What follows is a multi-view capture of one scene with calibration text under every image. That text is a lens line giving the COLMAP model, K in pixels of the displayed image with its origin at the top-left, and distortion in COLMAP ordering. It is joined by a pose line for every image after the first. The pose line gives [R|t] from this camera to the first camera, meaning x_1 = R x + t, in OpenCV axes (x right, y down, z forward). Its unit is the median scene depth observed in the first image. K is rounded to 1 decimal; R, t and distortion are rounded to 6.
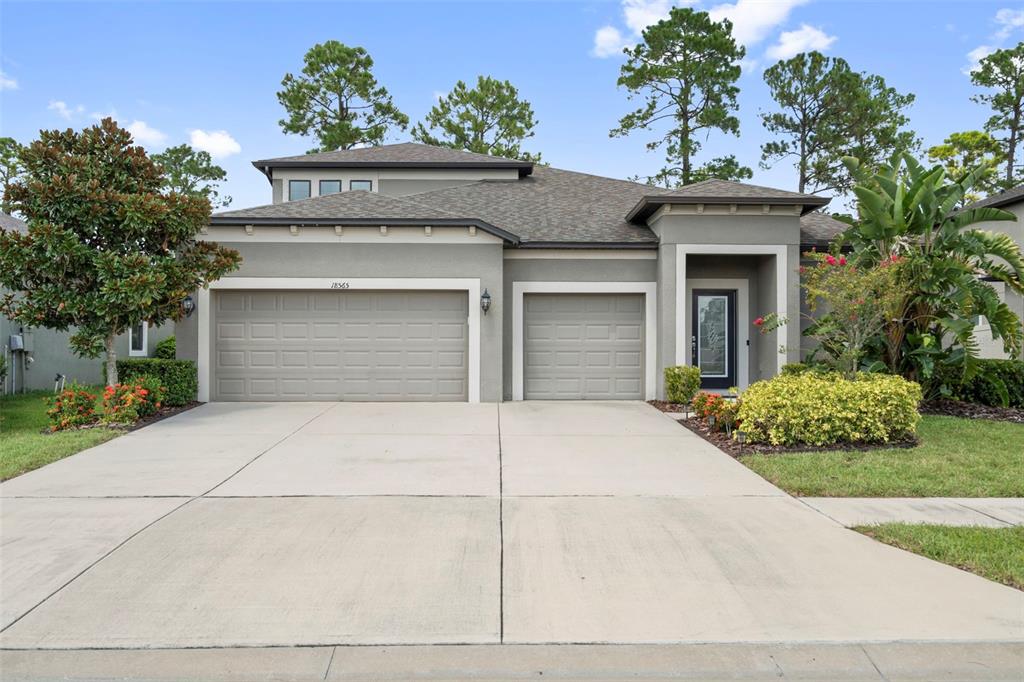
lens RADIAL K [[782.0, 0, 511.1], [0, 782.0, 348.6], [0, 0, 1]] dist [-0.008876, 0.015068]
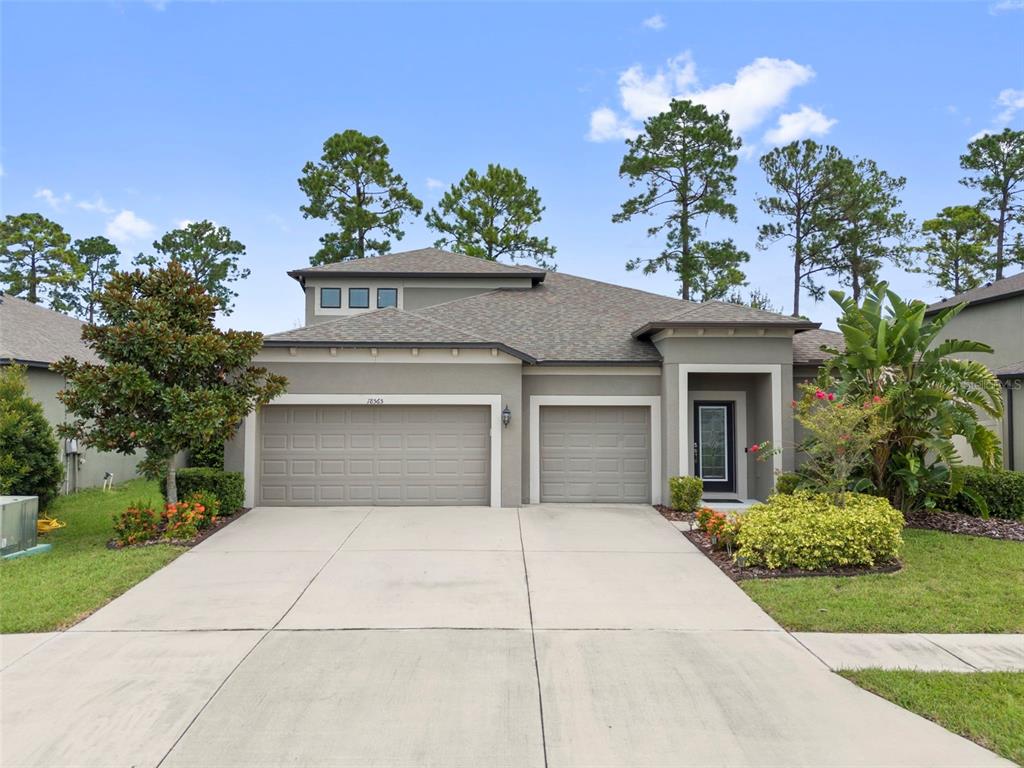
lens RADIAL K [[759.8, 0, 507.8], [0, 759.8, 376.2], [0, 0, 1]] dist [0.061221, -0.066134]
pose [[0.999959, 0.000192, -0.009021, -0.020403], [-0.000530, 0.999299, -0.037437, -0.075048], [0.009007, 0.037440, 0.999258, -0.076501]]
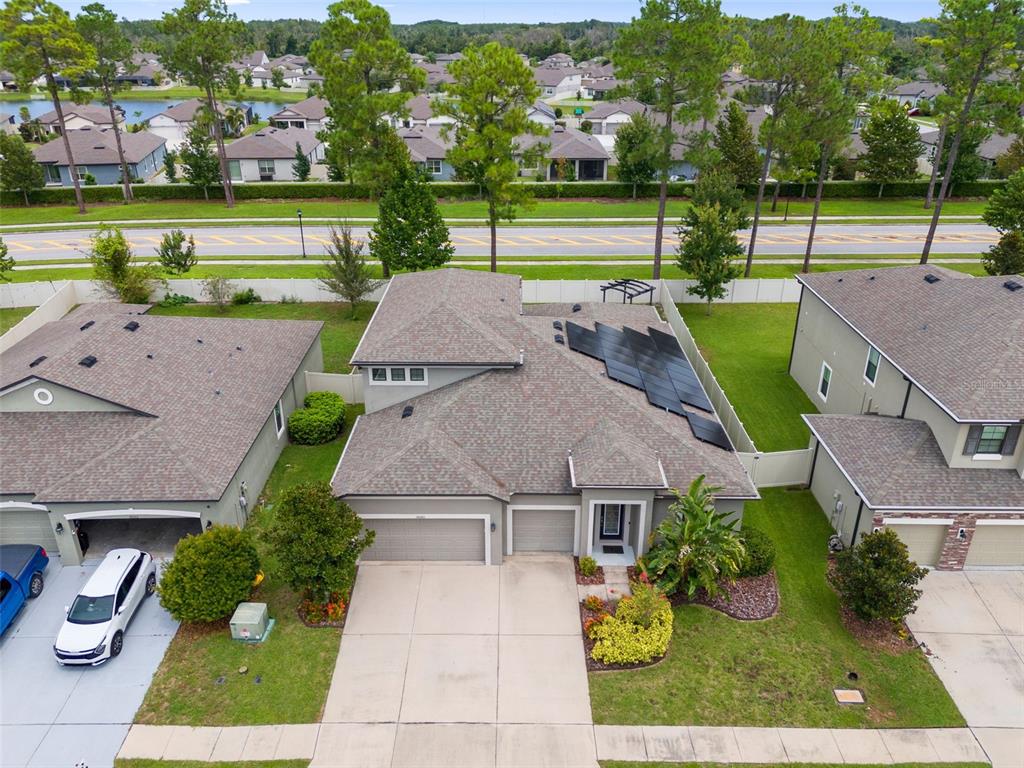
lens RADIAL K [[759.8, 0, 509.5], [0, 759.8, 376.3], [0, 0, 1]] dist [0.061221, -0.066134]
pose [[0.999716, 0.005151, -0.023280, 0.052695], [0.005083, 0.907889, 0.419180, -1.209919], [0.023295, -0.419179, 0.907605, -0.605949]]
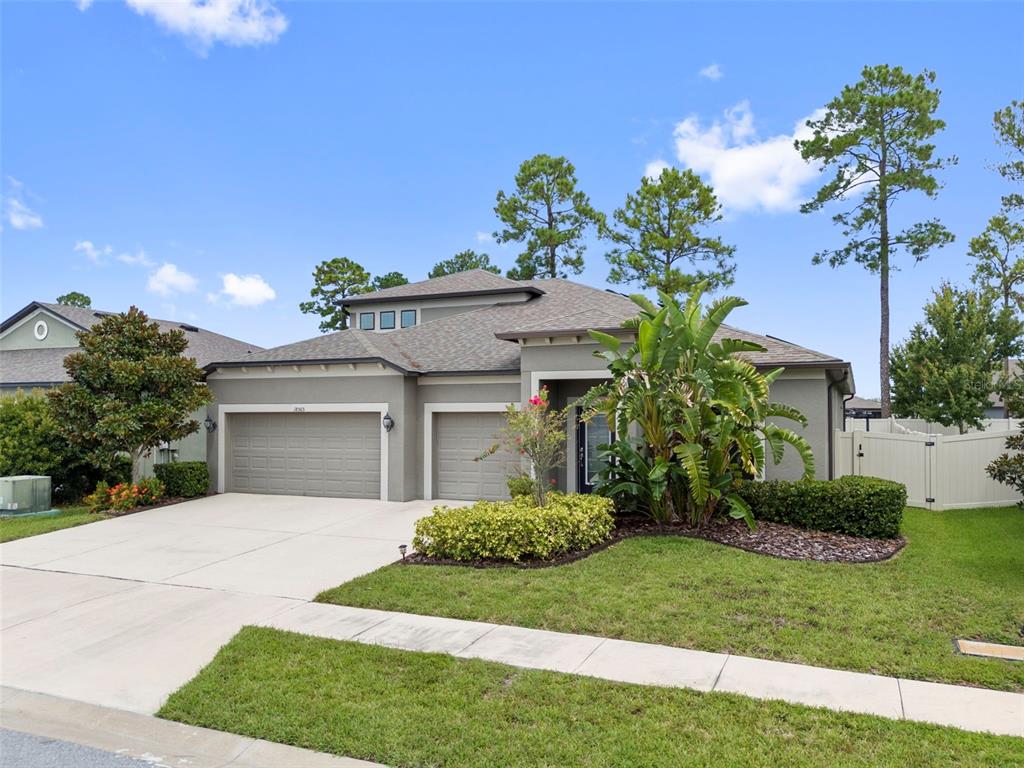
lens RADIAL K [[759.8, 0, 515.8], [0, 759.8, 405.2], [0, 0, 1]] dist [0.061221, -0.066134]
pose [[0.907002, -0.009548, -0.421018, 0.659273], [0.004736, 0.999911, -0.012474, -0.068968], [0.421099, 0.009320, 0.906967, -0.029155]]
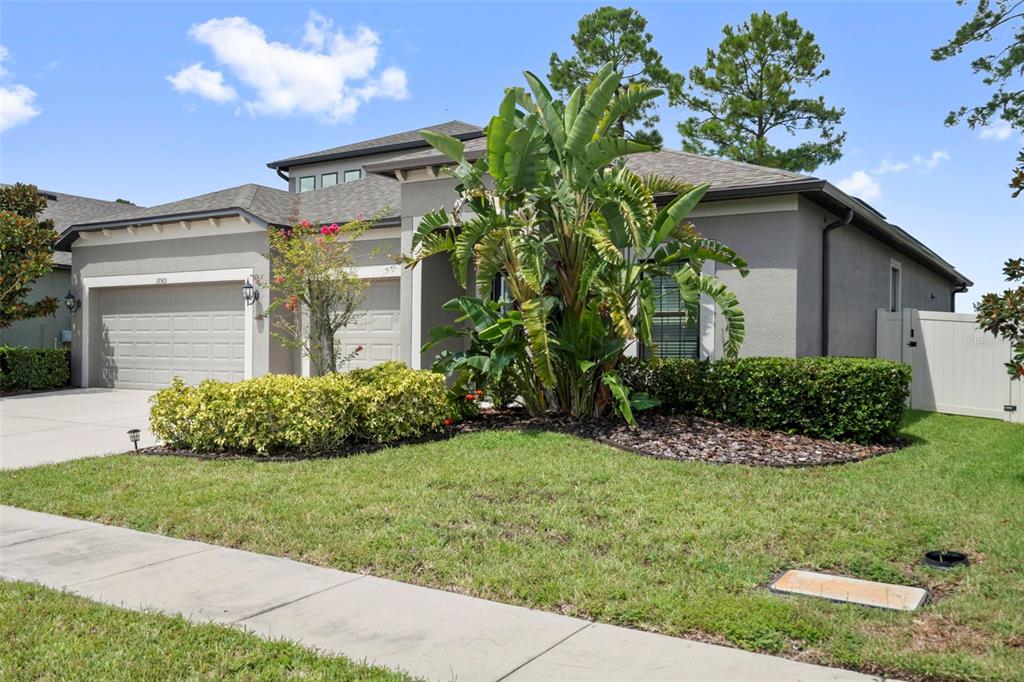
lens RADIAL K [[890.1, 0, 511.9], [0, 890.1, 337.5], [0, 0, 1]] dist [-0.004943, 0.046040]
pose [[0.837824, -0.002645, -0.545934, 0.820494], [-0.003752, 0.999937, -0.010602, 0.006667], [0.545928, 0.010931, 0.837761, 0.251255]]
